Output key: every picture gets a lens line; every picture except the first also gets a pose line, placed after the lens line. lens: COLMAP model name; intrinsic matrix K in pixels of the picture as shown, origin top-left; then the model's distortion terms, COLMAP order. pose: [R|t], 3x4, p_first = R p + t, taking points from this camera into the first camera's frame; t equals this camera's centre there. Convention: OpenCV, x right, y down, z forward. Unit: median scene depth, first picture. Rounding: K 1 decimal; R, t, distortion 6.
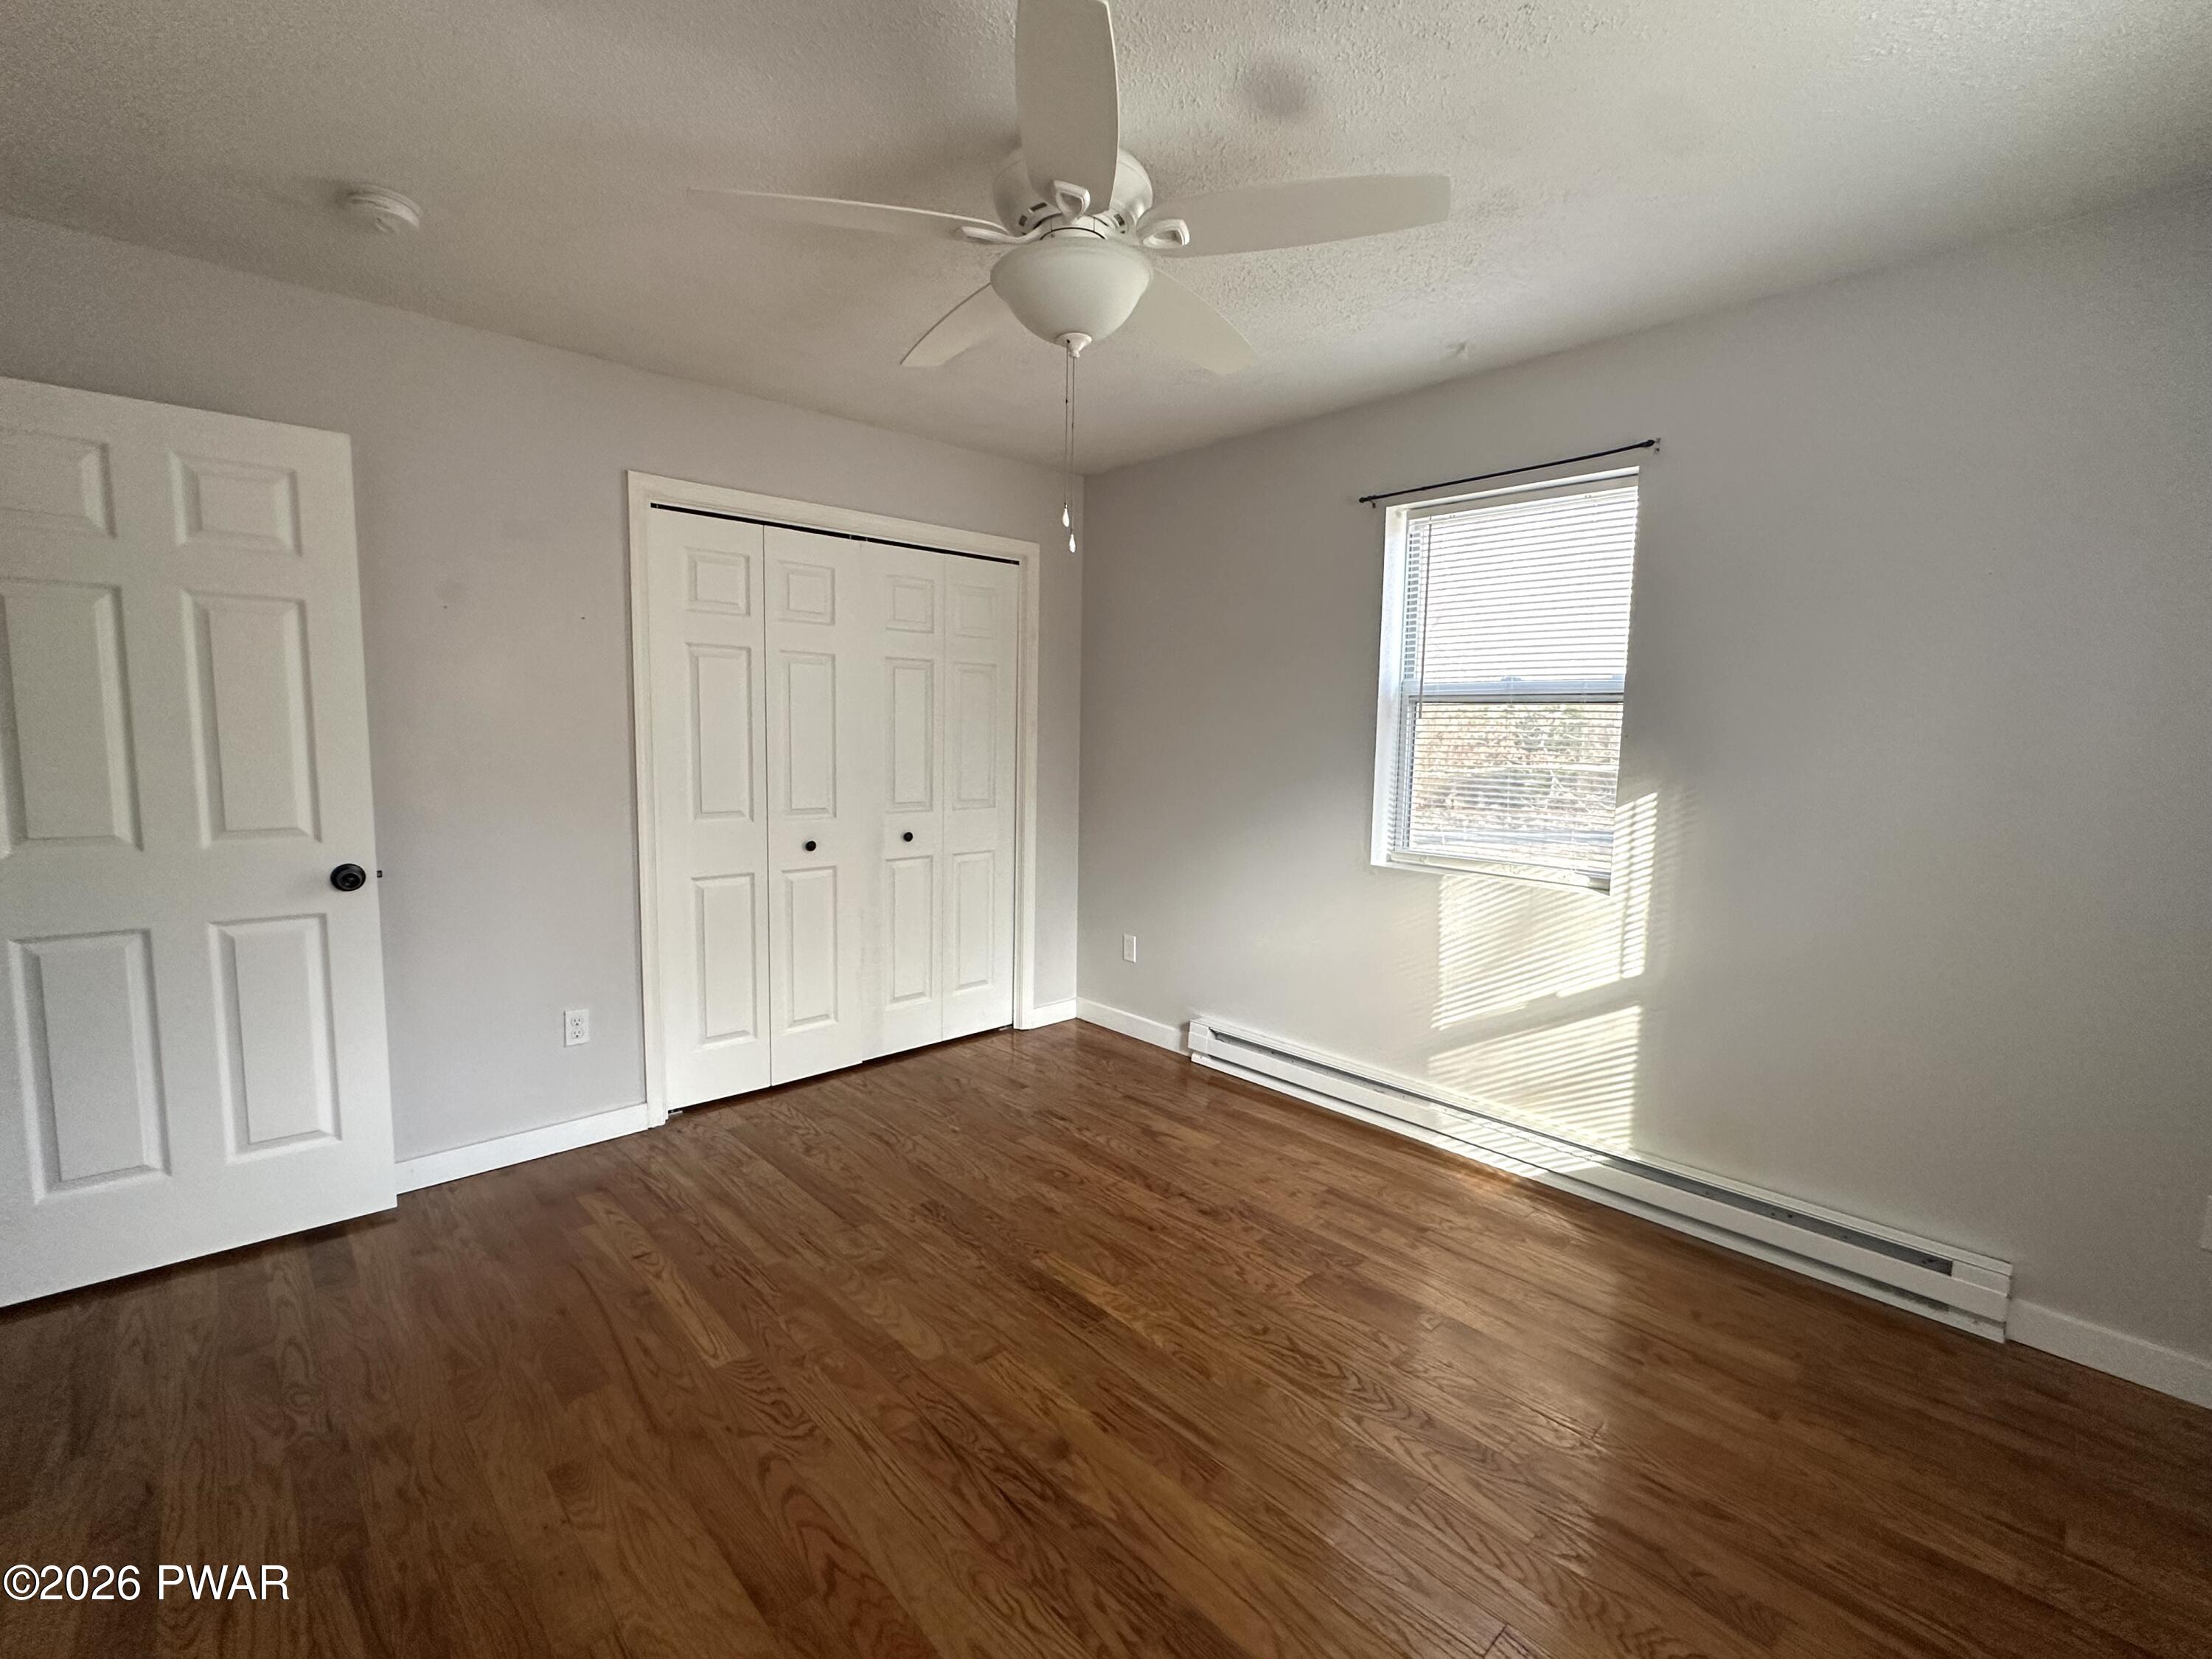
lens RADIAL K [[976.5, 0, 1103.7], [0, 976.5, 830.3], [0, 0, 1]] dist [-0.000966, 0.000086]
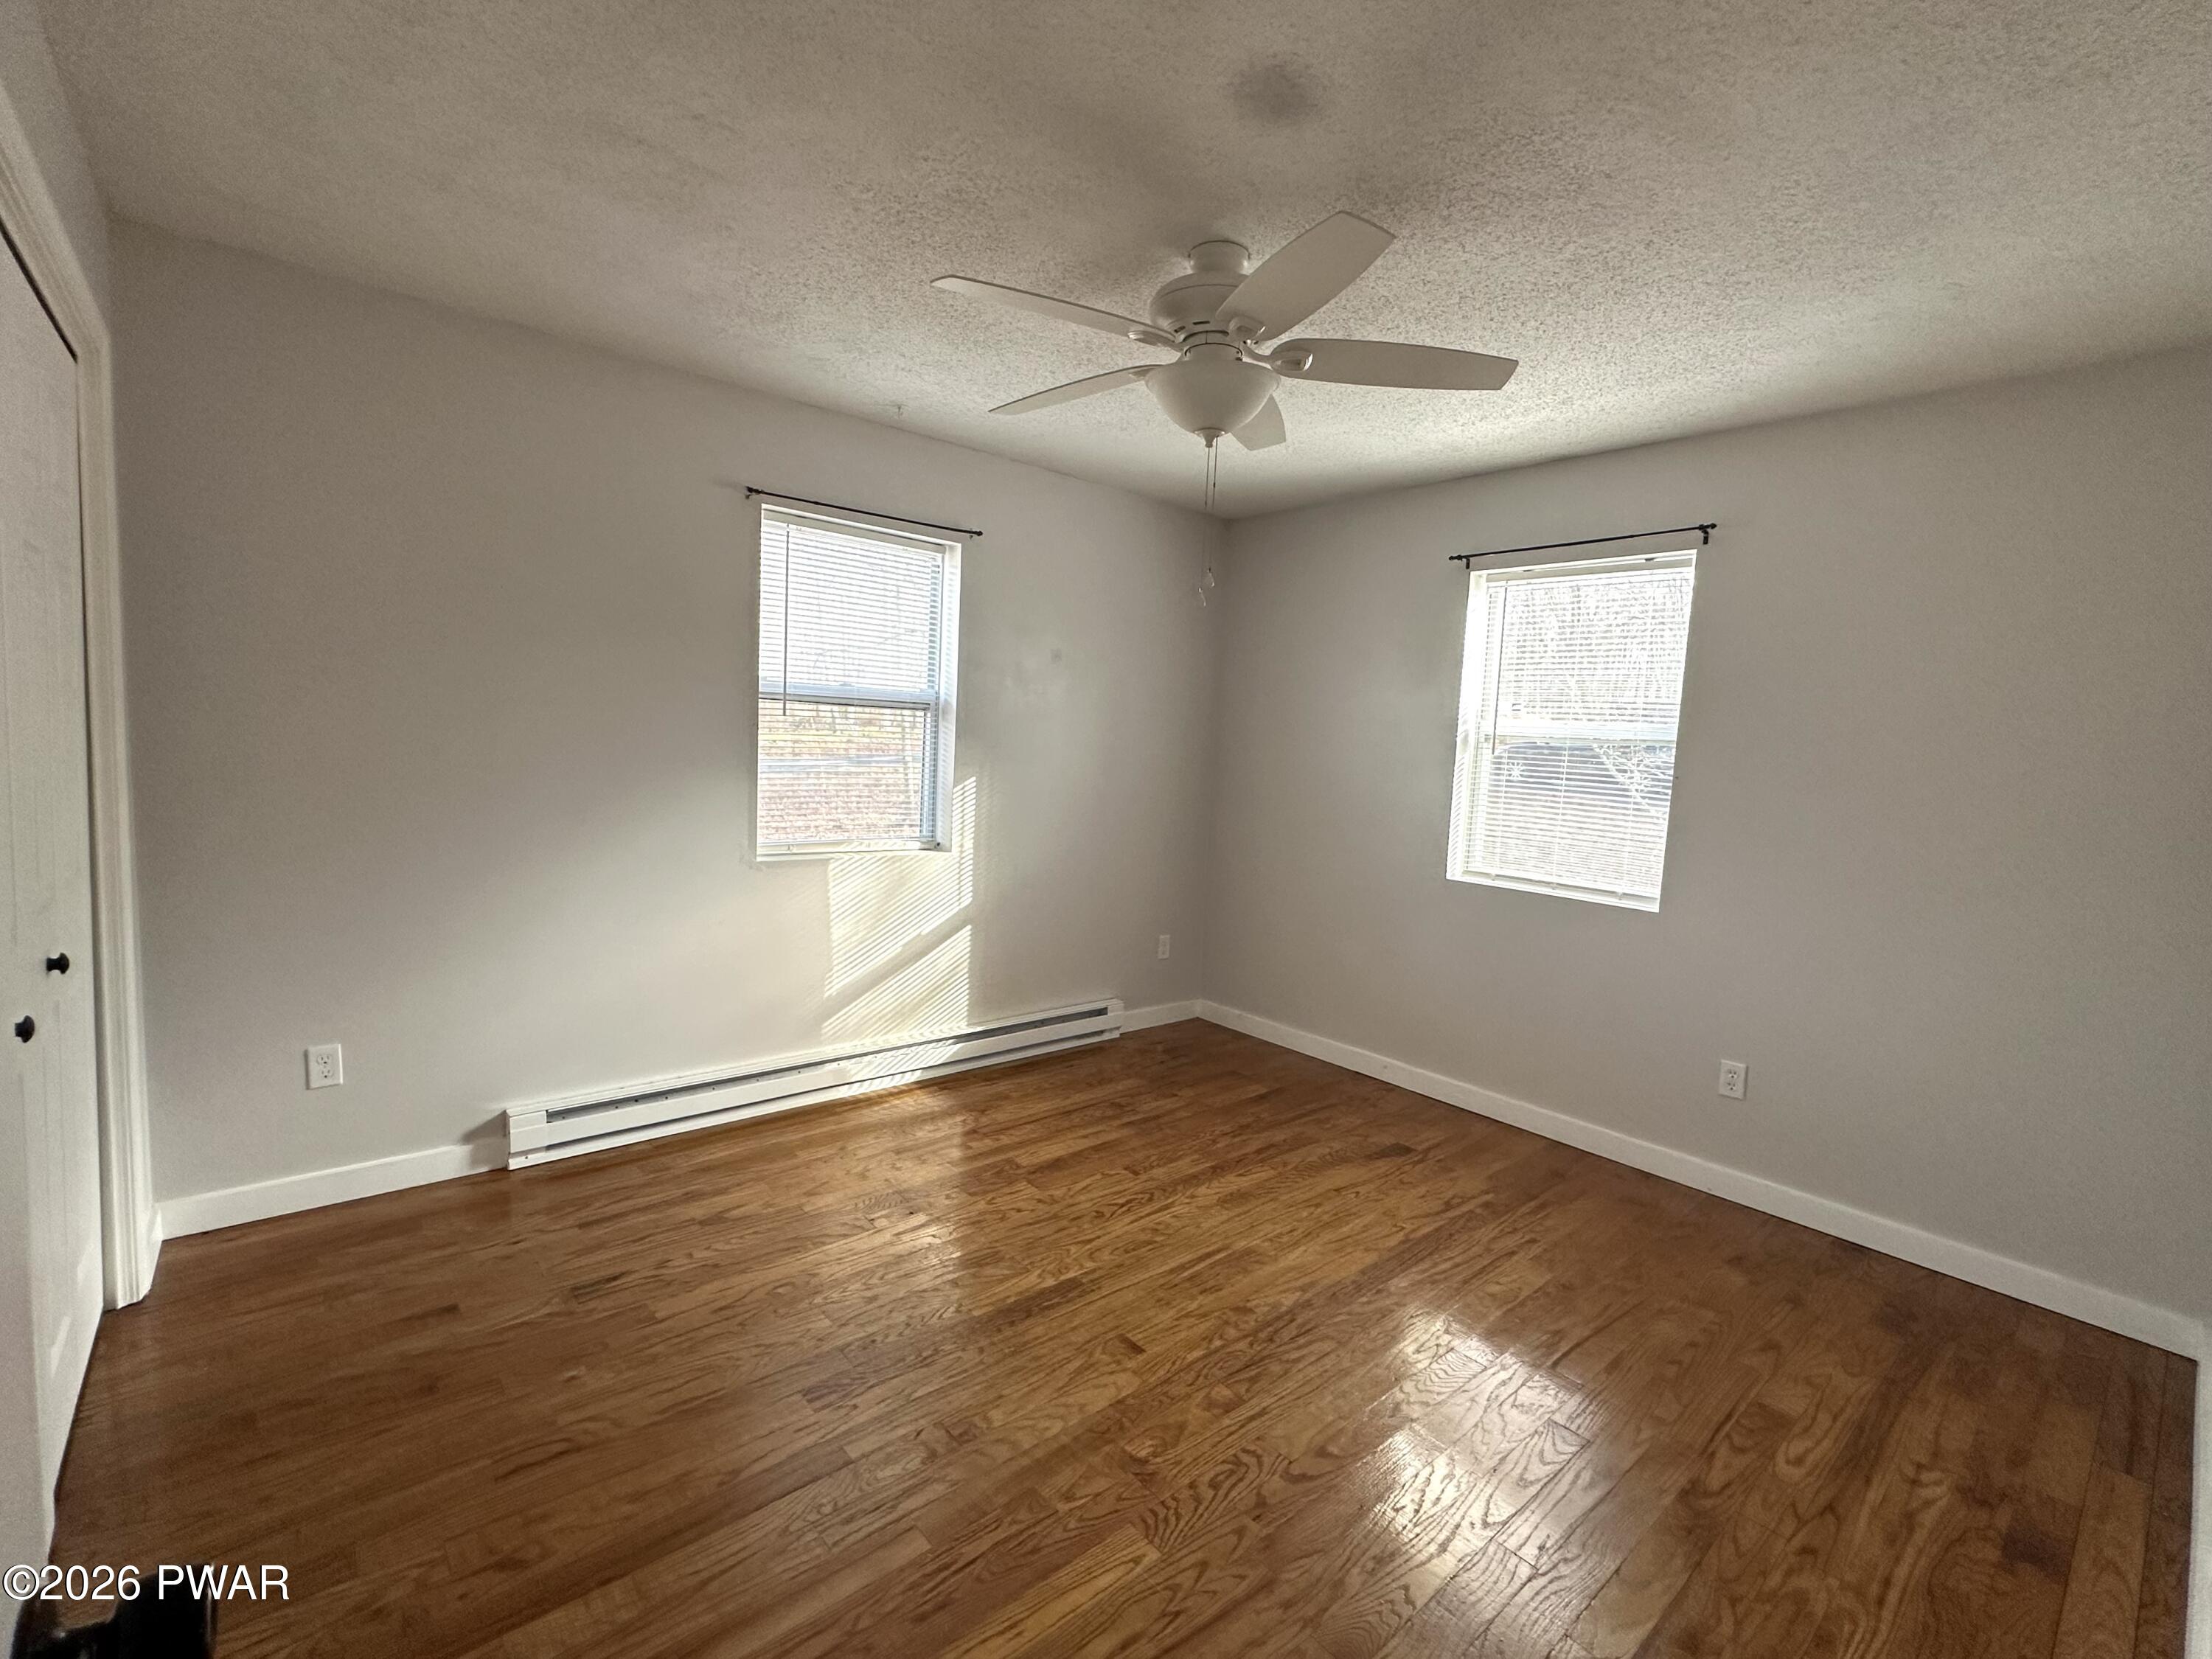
lens RADIAL K [[976.5, 0, 1103.7], [0, 976.5, 830.3], [0, 0, 1]] dist [-0.000966, 0.000086]
pose [[0.037337, -0.111237, 0.993092, -0.774124], [0.054983, 0.992508, 0.109105, -0.094442], [-0.997789, 0.050530, 0.043174, 0.665599]]
